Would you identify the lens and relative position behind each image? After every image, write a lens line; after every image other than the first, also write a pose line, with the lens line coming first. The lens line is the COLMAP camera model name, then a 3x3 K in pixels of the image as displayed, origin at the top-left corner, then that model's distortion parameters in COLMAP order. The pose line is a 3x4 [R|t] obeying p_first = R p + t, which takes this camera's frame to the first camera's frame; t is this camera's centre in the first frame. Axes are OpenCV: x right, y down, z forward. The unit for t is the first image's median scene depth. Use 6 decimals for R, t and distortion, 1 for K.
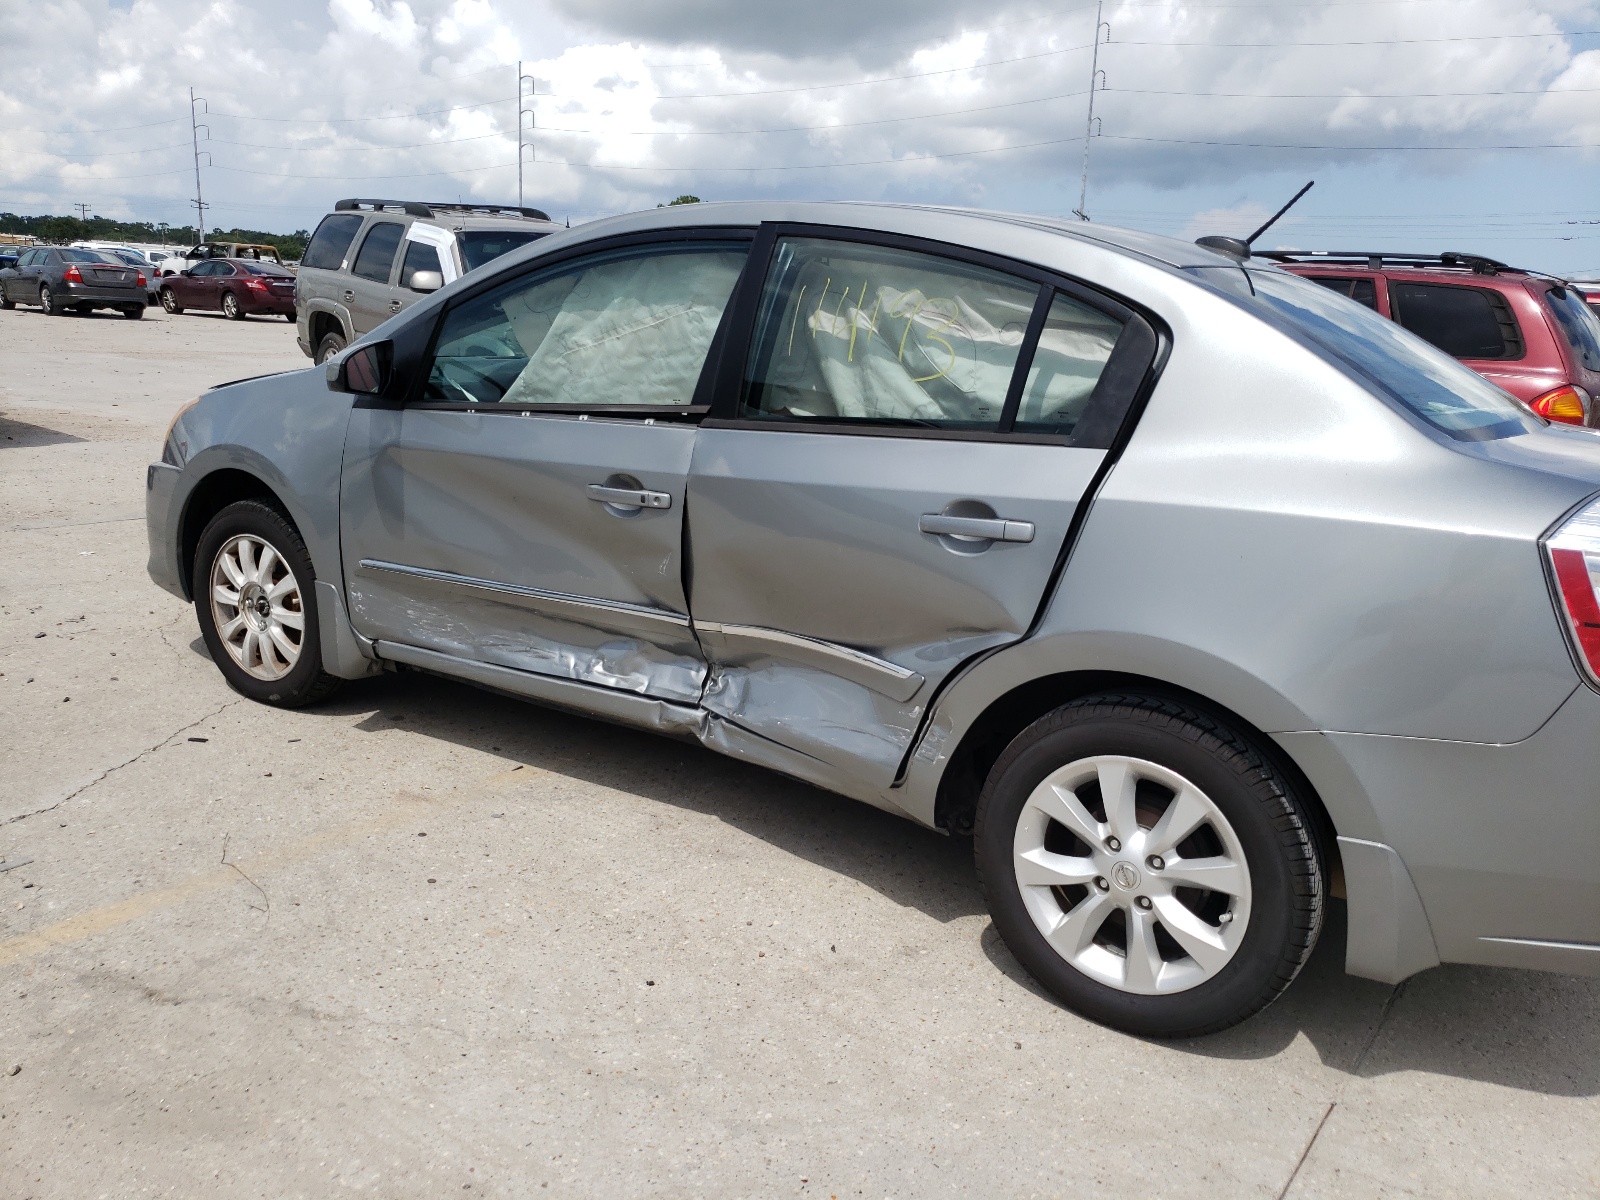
lens RADIAL K [[1266.6, 0, 807.4], [0, 1266.6, 604.3], [0, 0, 1]] dist [0.041105, -0.035938]
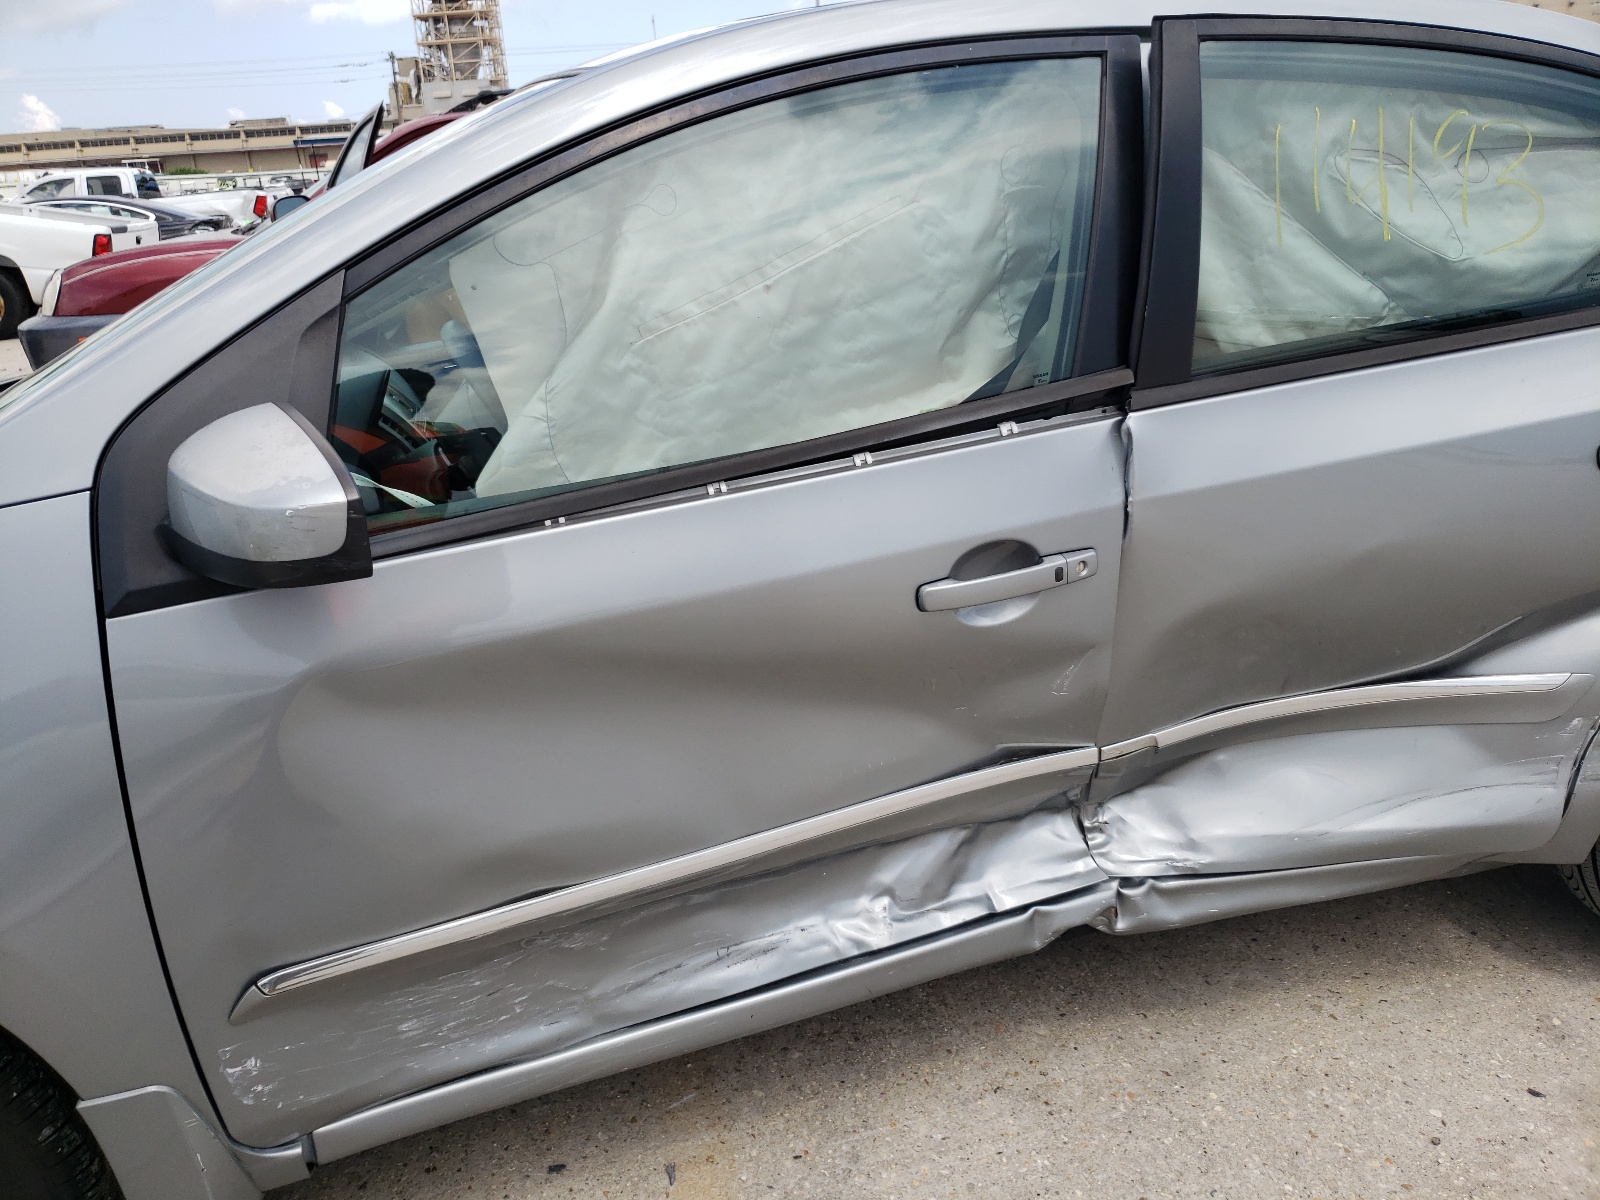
lens RADIAL K [[1266.6, 0, 800.1], [0, 1266.6, 600.2], [0, 0, 1]] dist [0.041105, -0.035938]
pose [[0.631676, -0.341516, 0.695954, -0.523318], [0.274776, 0.938085, 0.210936, -0.197531], [-0.724902, 0.057988, 0.686406, 0.670877]]
